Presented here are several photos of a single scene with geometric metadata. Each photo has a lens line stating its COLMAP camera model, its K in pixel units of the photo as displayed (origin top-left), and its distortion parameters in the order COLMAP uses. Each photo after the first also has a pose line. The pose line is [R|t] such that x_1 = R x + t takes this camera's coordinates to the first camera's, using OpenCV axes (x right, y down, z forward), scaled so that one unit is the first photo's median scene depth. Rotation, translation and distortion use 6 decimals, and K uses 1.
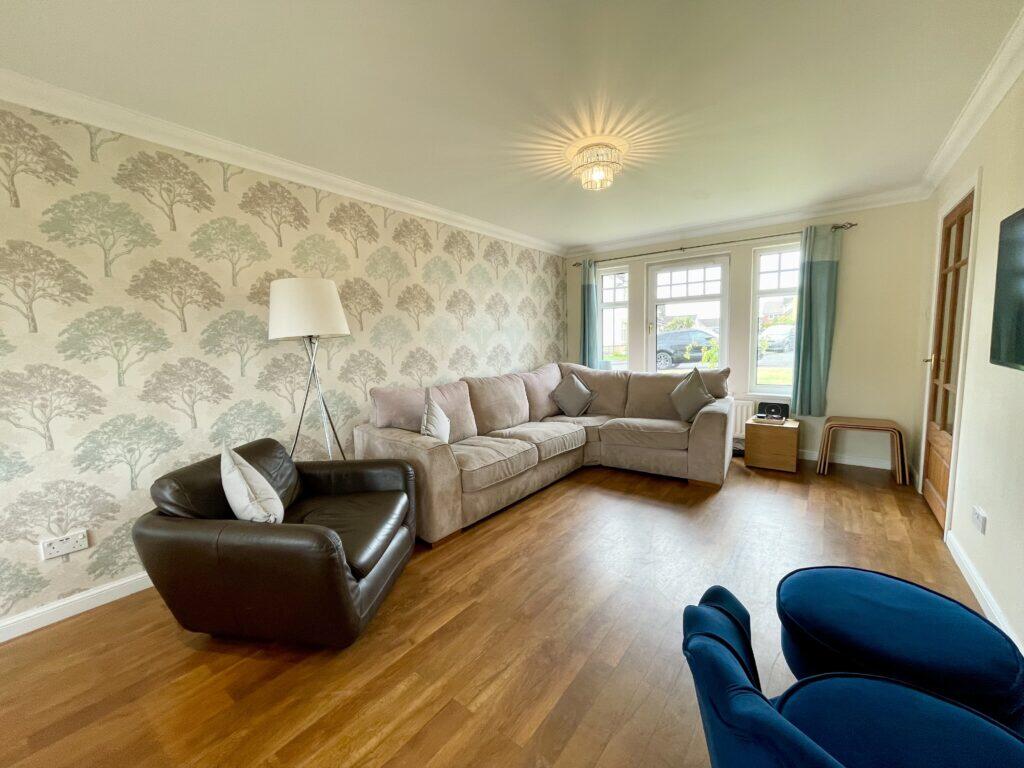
lens RADIAL K [[413.6, 0, 513.0], [0, 413.6, 382.5], [0, 0, 1]] dist [-0.003790, 0.000024]
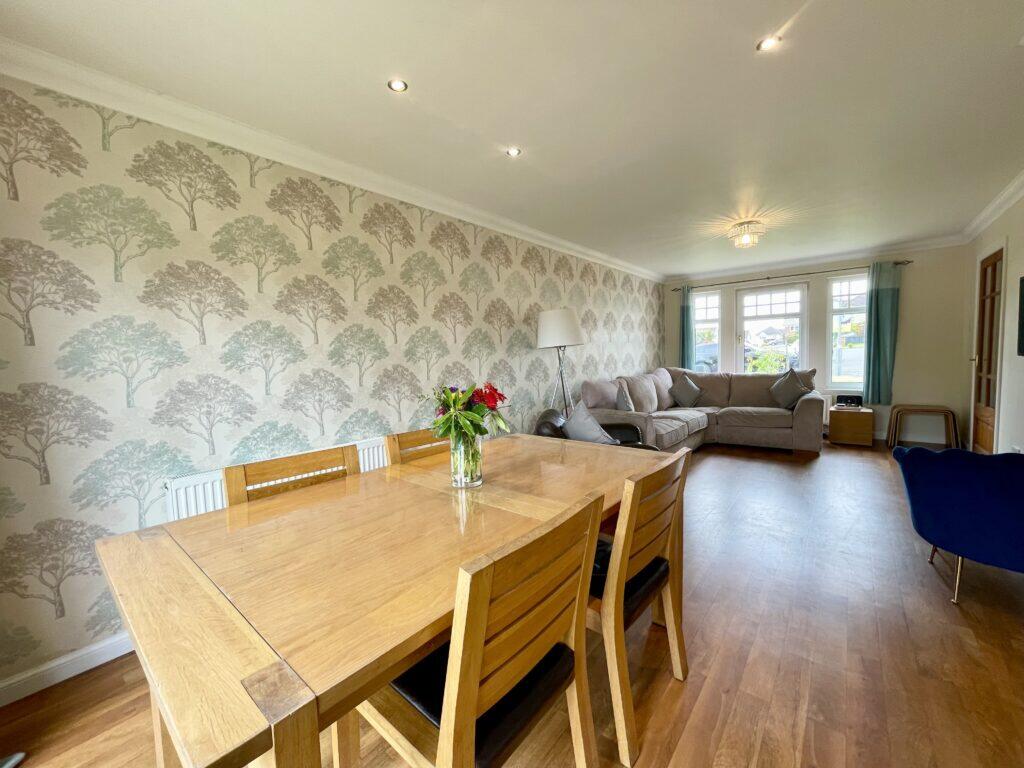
lens RADIAL K [[413.6, 0, 513.0], [0, 413.6, 382.5], [0, 0, 1]] dist [-0.003790, 0.000024]
pose [[0.999420, -0.006197, -0.033494, -0.392930], [0.004991, 0.999340, -0.035982, 0.051168], [0.033695, 0.035794, 0.998791, -0.344967]]
